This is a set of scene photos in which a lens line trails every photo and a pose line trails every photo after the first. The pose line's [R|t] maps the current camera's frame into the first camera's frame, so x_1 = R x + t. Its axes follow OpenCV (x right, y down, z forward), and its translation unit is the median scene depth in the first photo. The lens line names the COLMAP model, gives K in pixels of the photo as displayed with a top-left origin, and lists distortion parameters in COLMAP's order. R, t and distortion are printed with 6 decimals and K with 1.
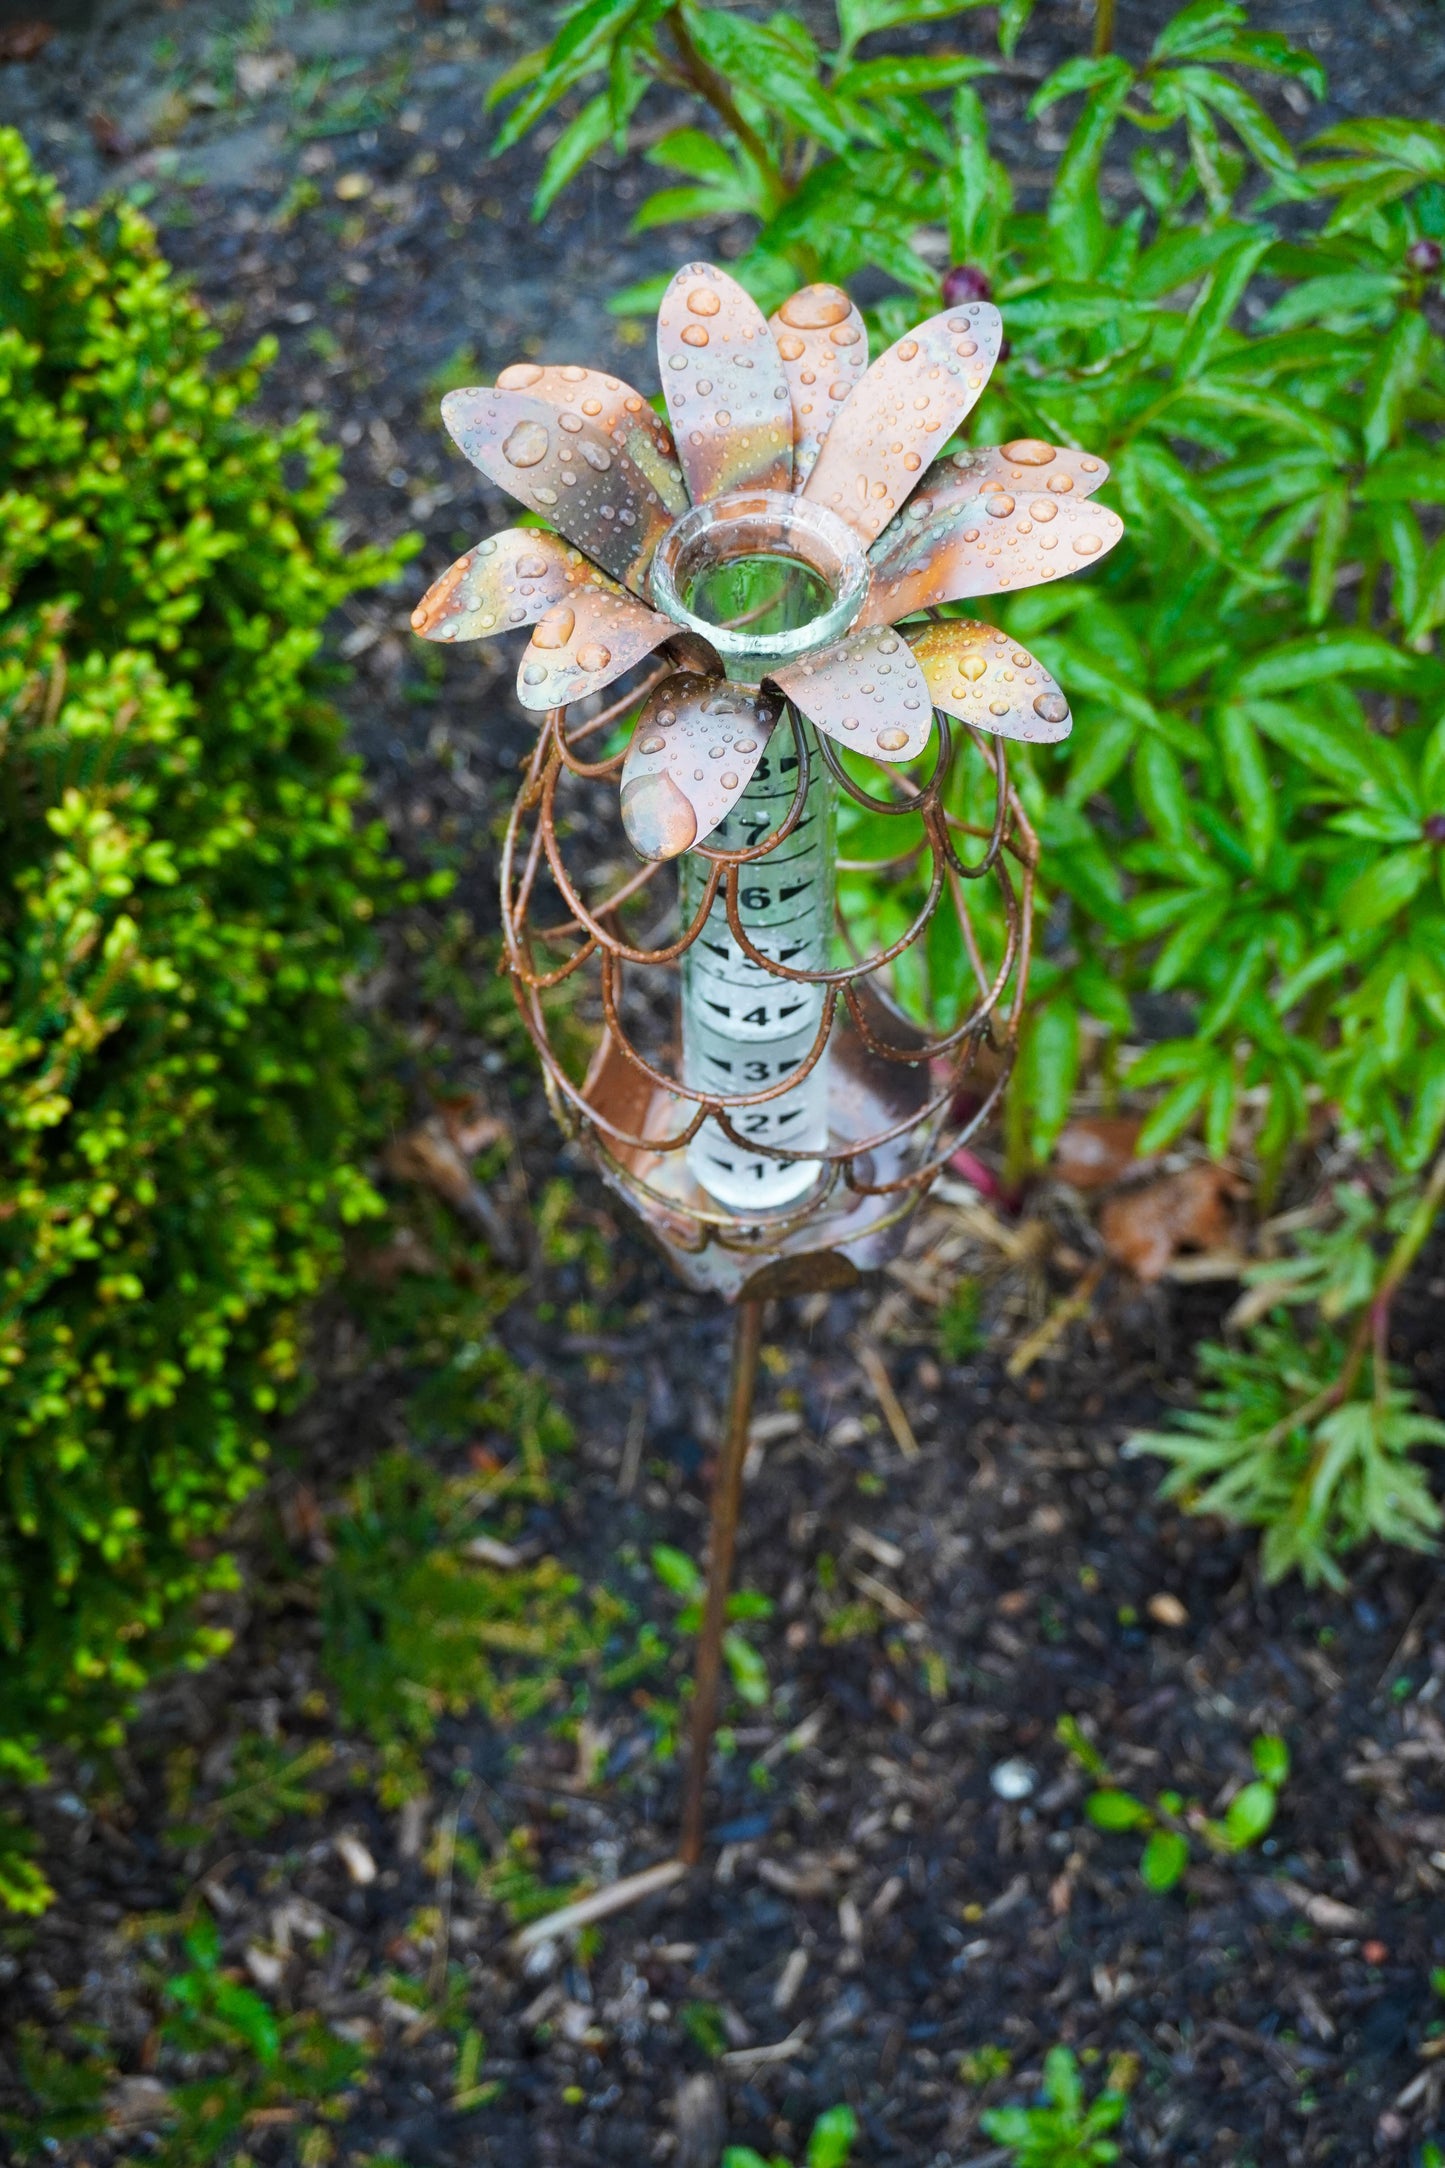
lens RADIAL K [[3045.7, 0, 722.5], [0, 3045.7, 1084.0], [0, 0, 1]] dist [0.025318, 0.019226]
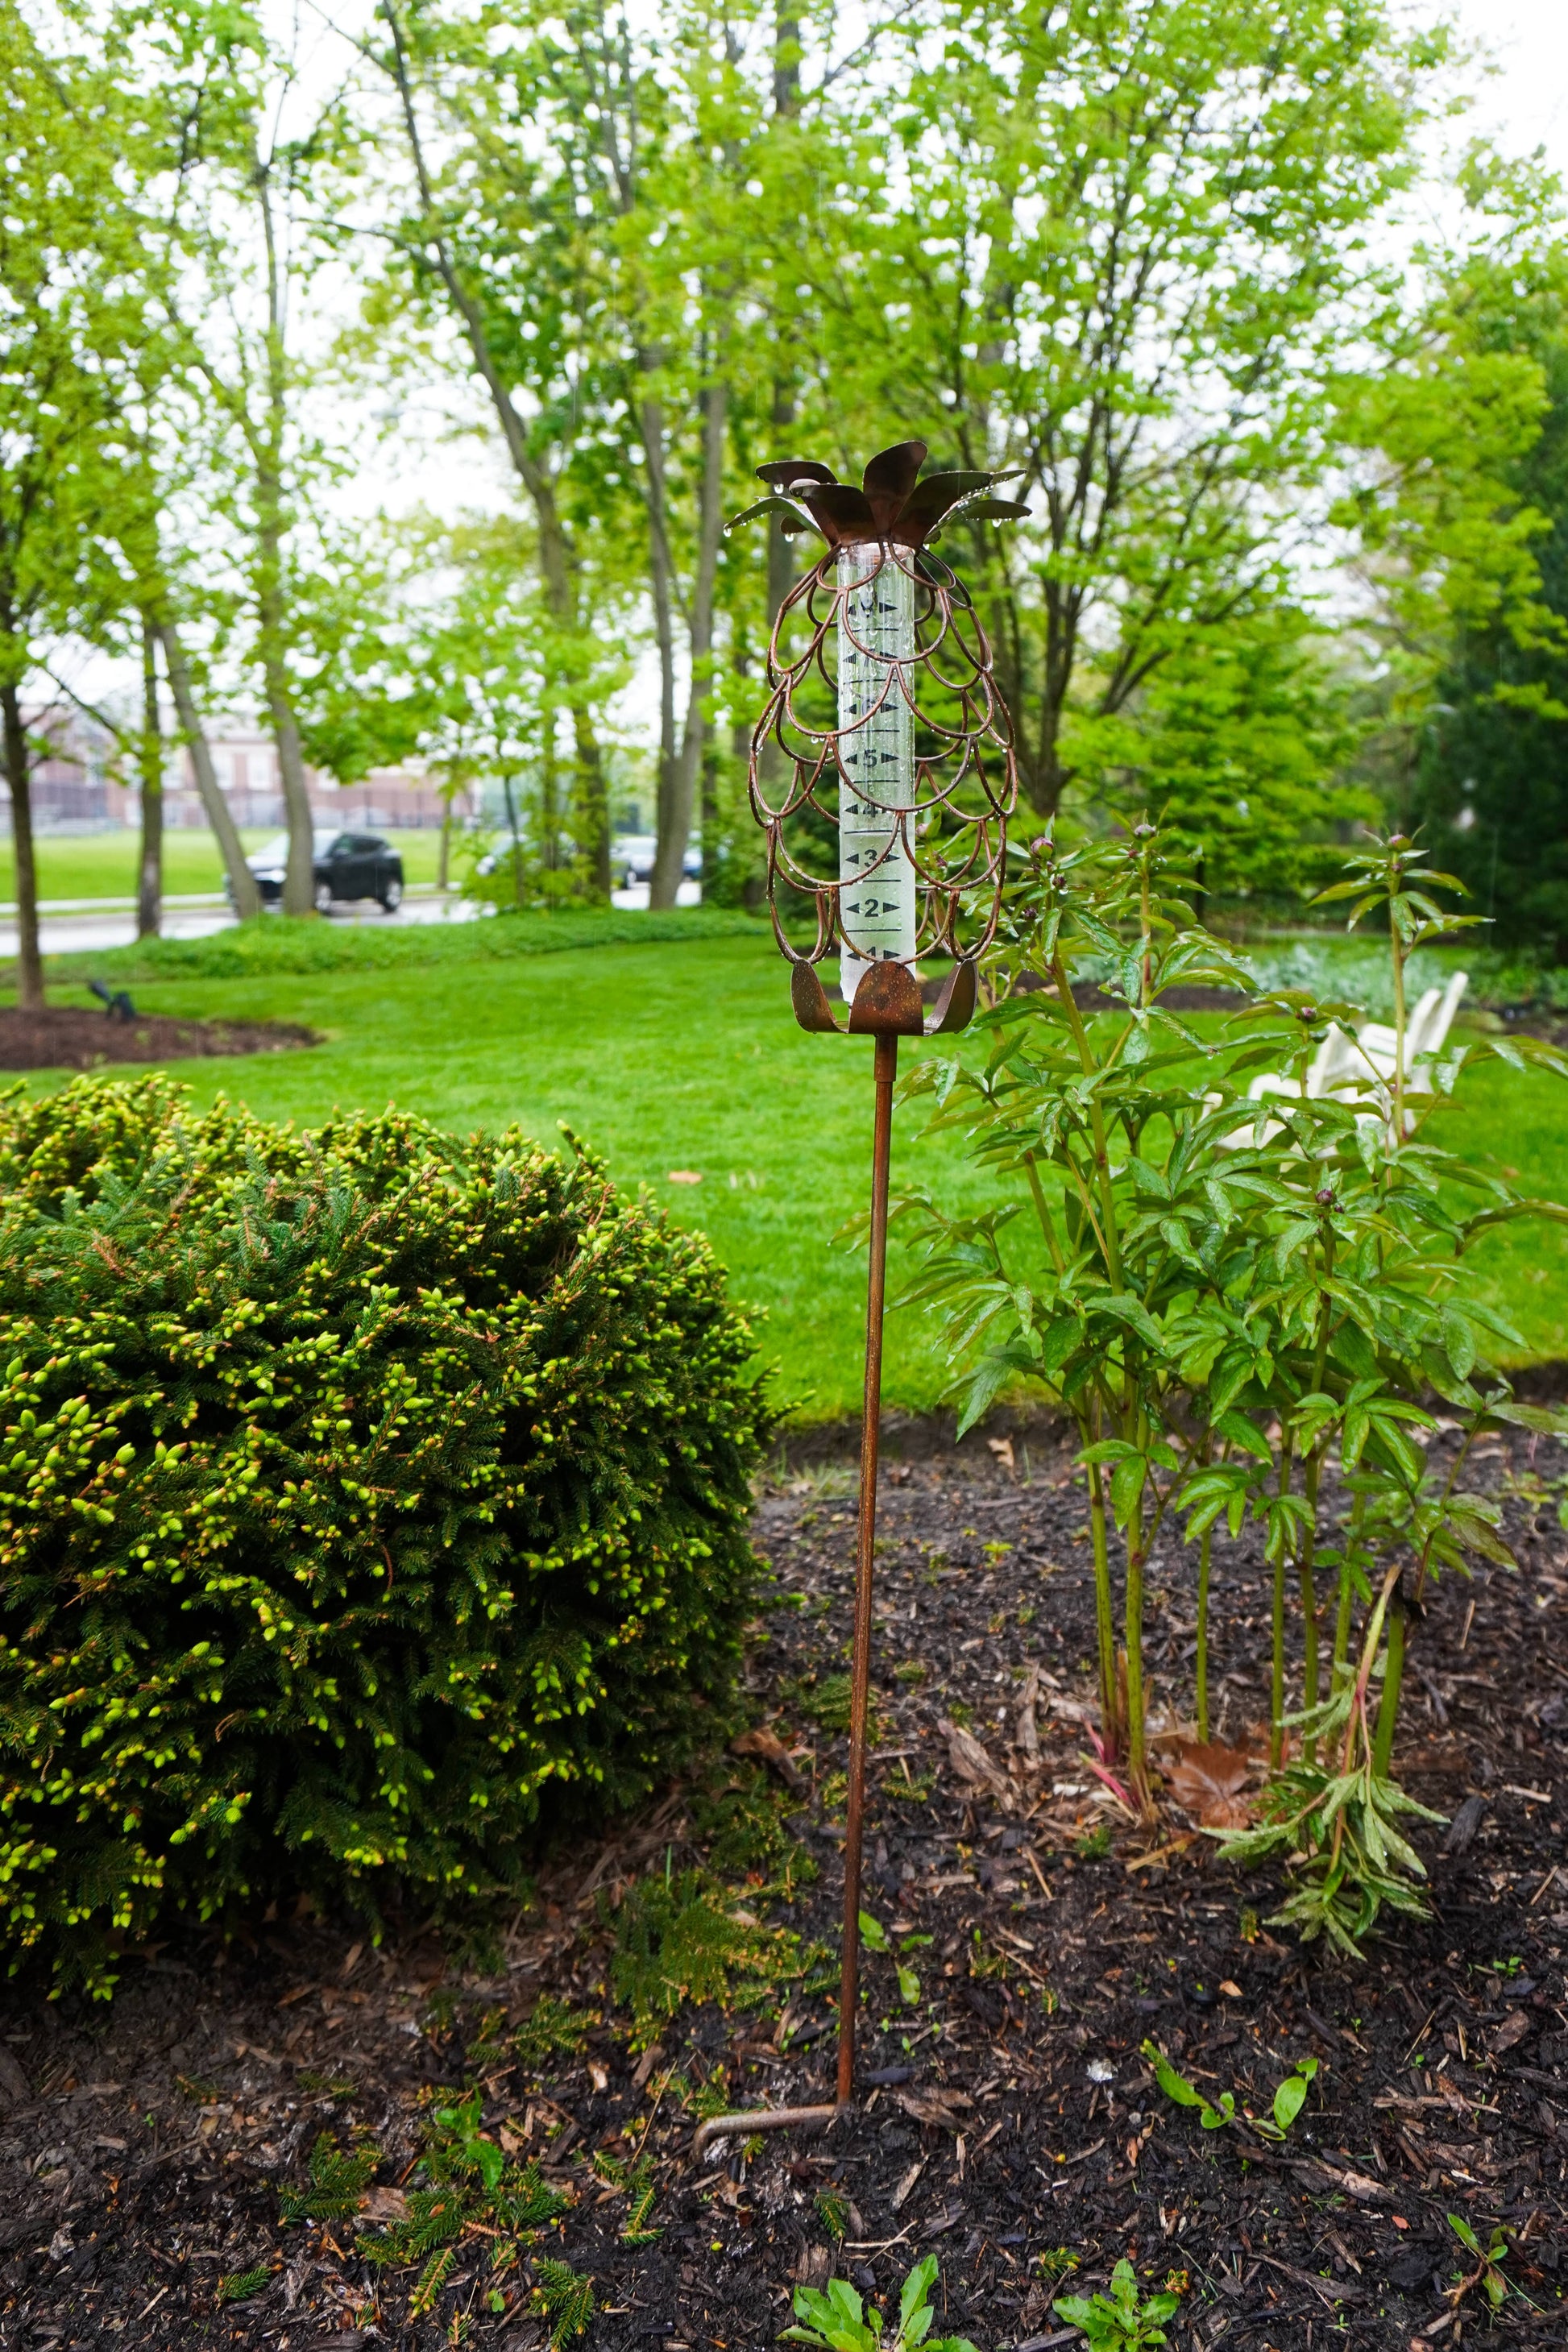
lens RADIAL K [[1728.3, 0, 786.5], [0, 1728.3, 1210.1], [0, 0, 1]] dist [-0.008225, 0.008377]
pose [[0.975670, 0.025139, -0.217800, 0.132142], [-0.179751, 0.660507, -0.728986, 0.622155], [0.125532, 0.750399, 0.648956, 0.278268]]
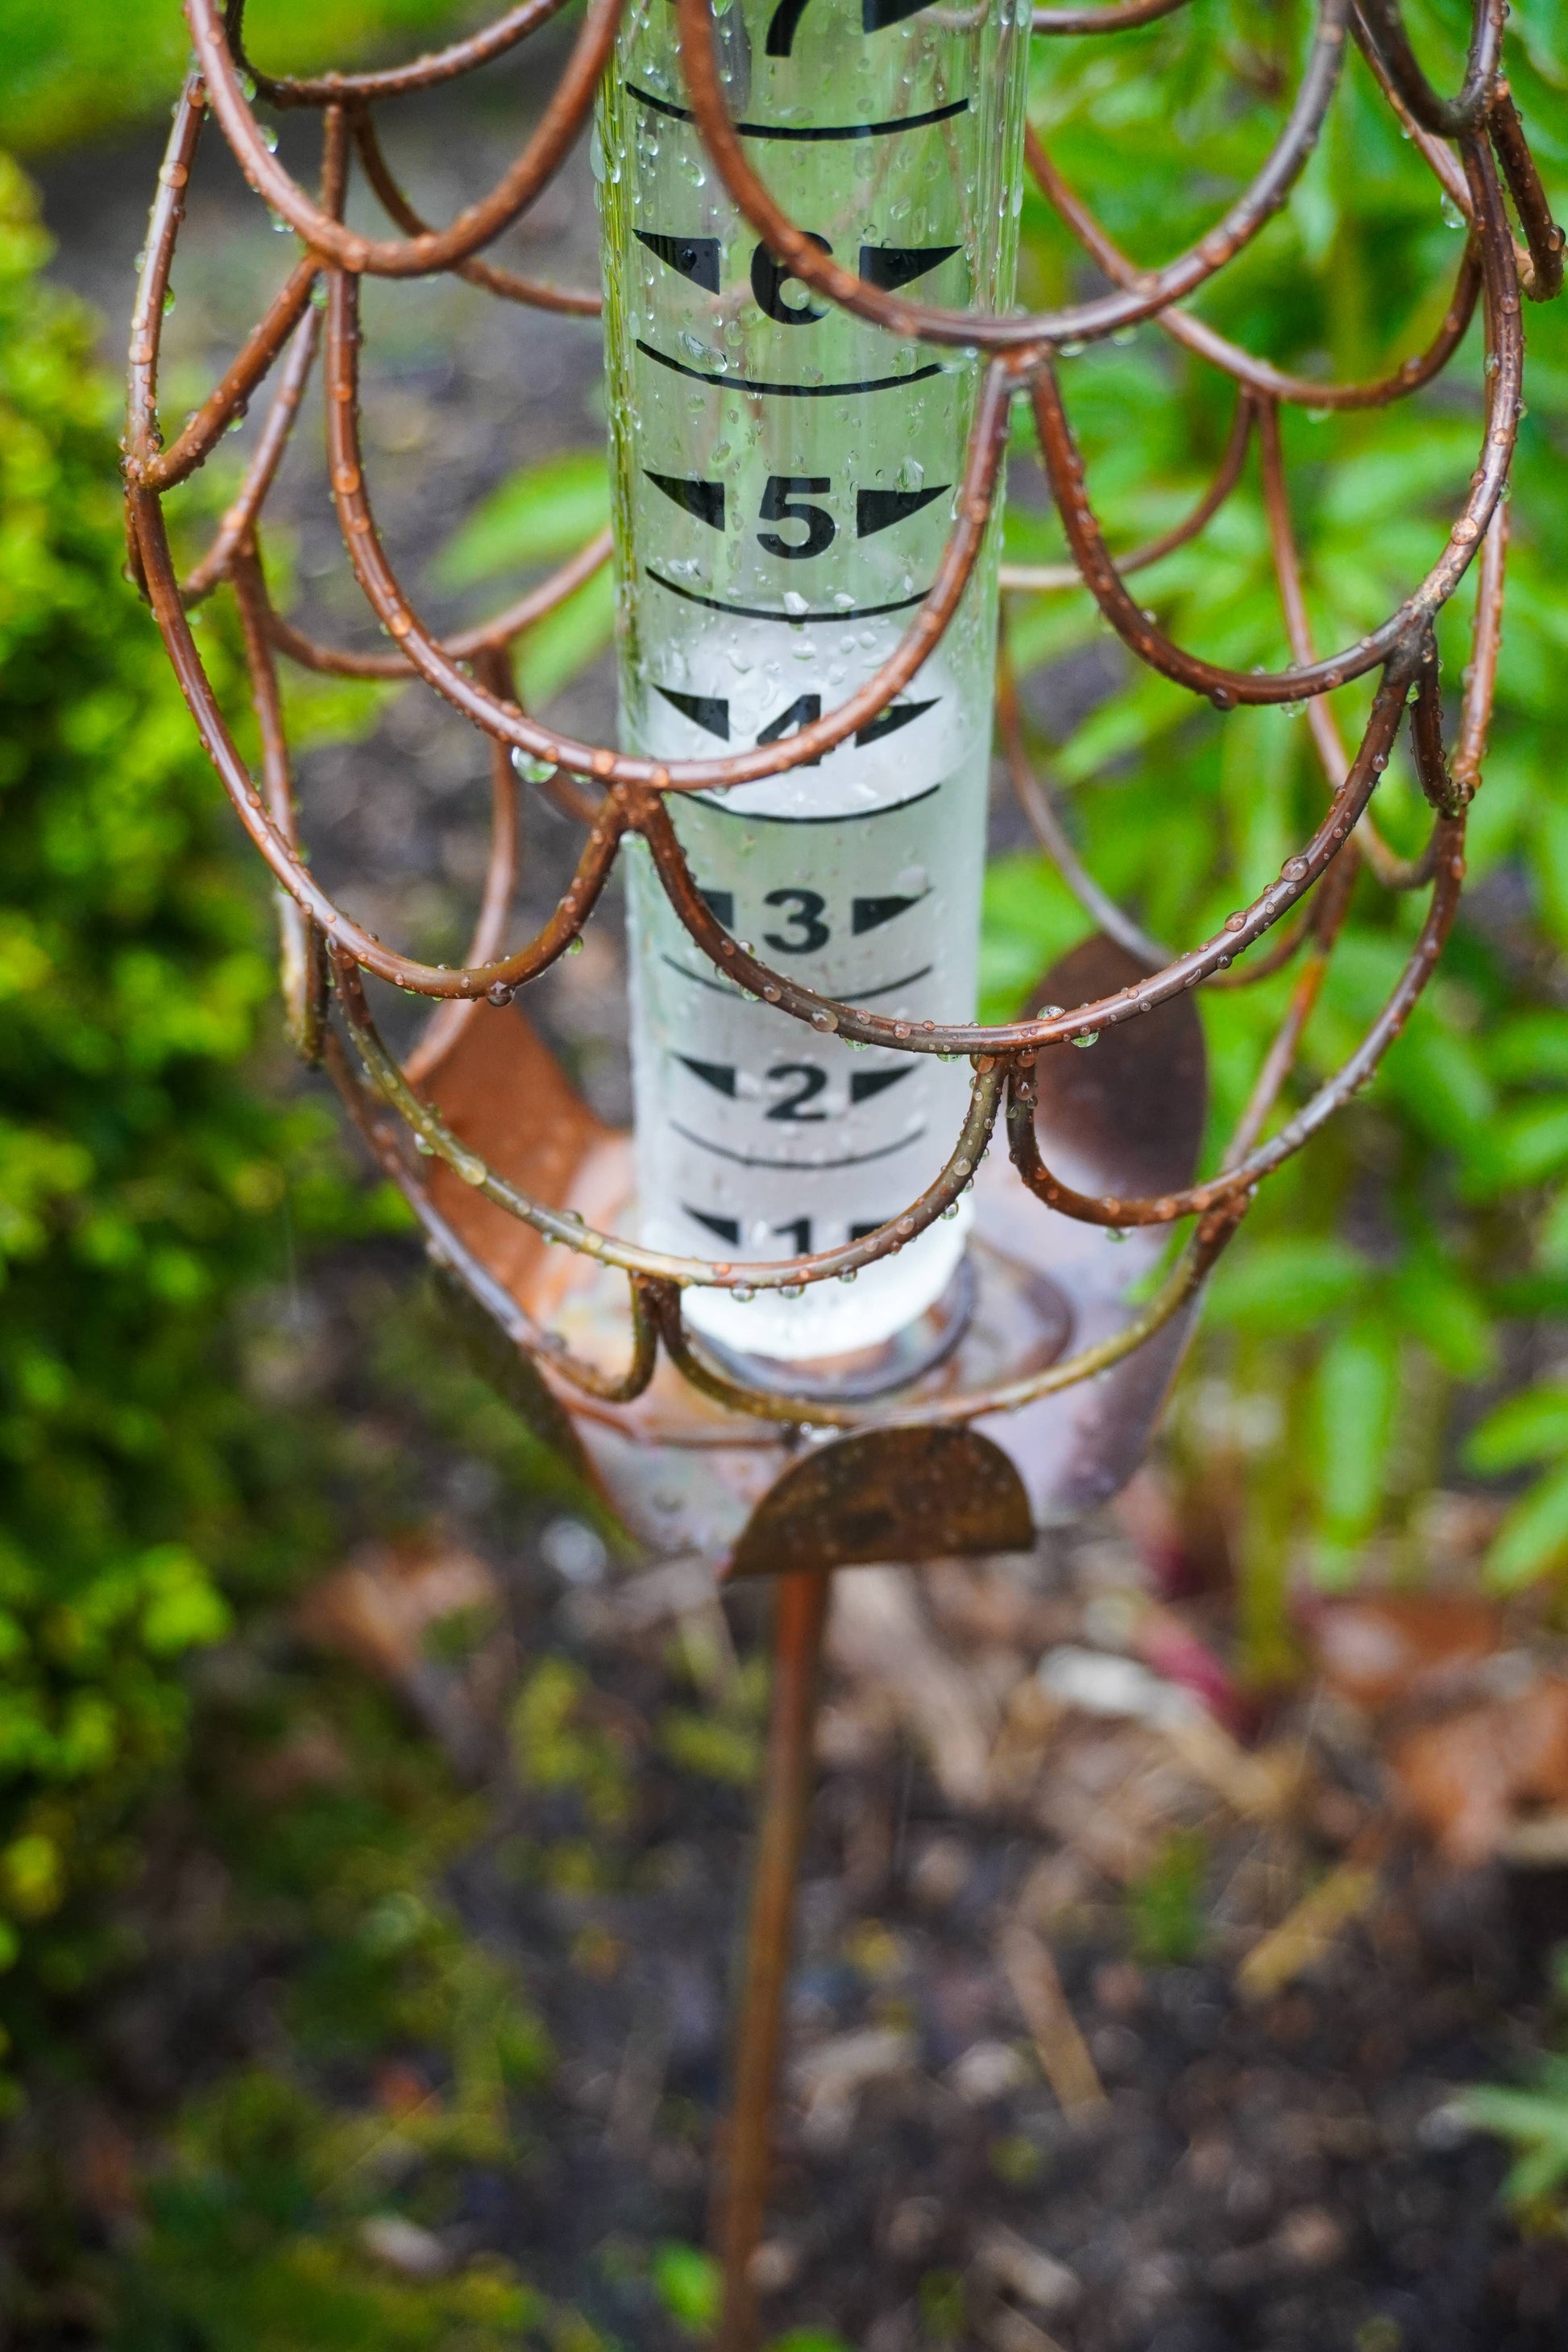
lens RADIAL K [[3304.2, 0, 784.0], [0, 3304.2, 1176.0], [0, 0, 1]] dist [0.025318, 0.019226]
pose [[0.998741, 0.040980, -0.028918, 0.014850], [-0.045413, 0.983603, -0.174534, 0.066003], [0.021291, 0.175628, 0.984226, 0.369202]]
